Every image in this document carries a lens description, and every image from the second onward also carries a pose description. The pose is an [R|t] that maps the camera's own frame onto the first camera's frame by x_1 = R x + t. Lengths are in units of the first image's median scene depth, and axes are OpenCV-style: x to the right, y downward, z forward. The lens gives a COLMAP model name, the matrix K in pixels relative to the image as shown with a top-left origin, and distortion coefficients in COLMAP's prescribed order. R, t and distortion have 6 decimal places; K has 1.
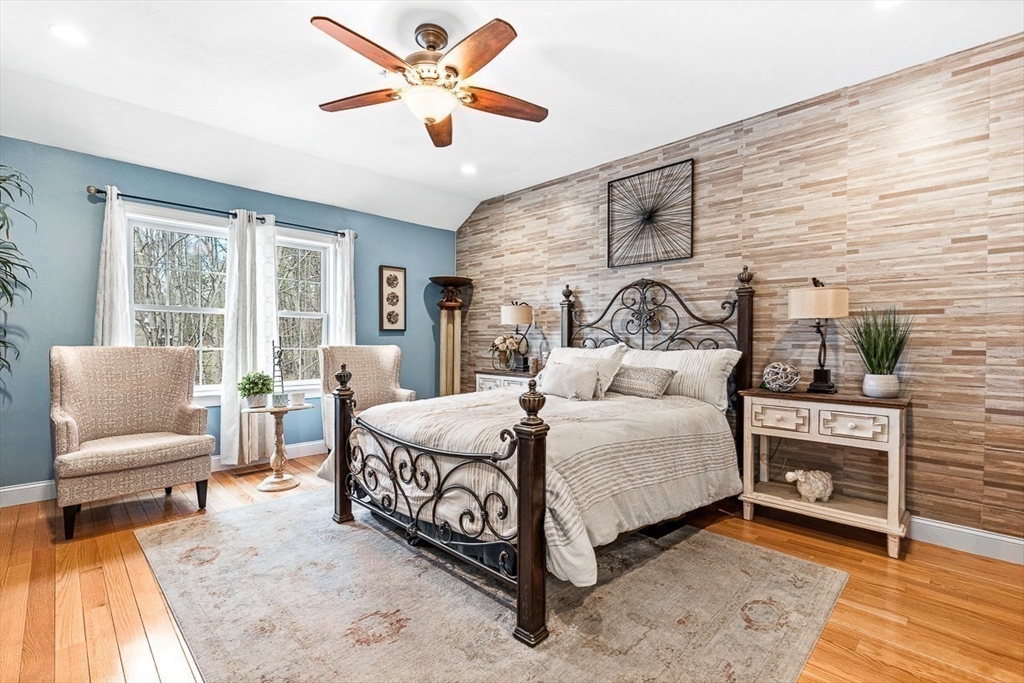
lens RADIAL K [[459.2, 0, 514.1], [0, 459.2, 339.8], [0, 0, 1]] dist [-0.001640, -0.000549]
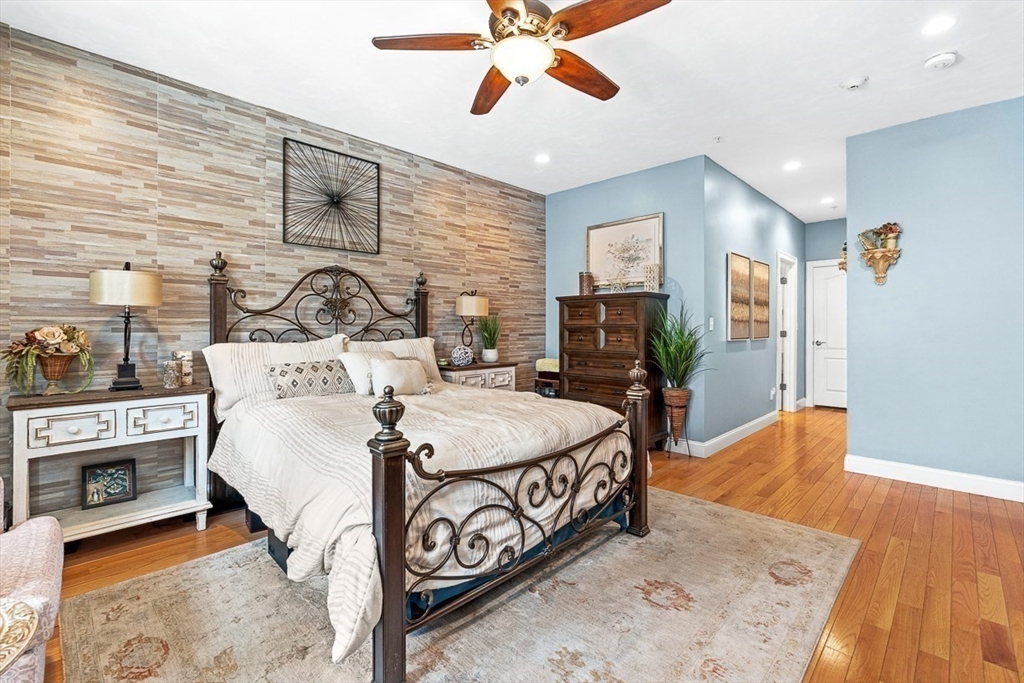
lens RADIAL K [[461.1, 0, 509.8], [0, 461.1, 325.9], [0, 0, 1]] dist [-0.001928, -0.000491]
pose [[-0.007656, -0.002666, 0.999967, -0.710324], [-0.000626, 0.999996, 0.002661, -0.013162], [-0.999970, -0.000606, -0.007658, 0.698426]]
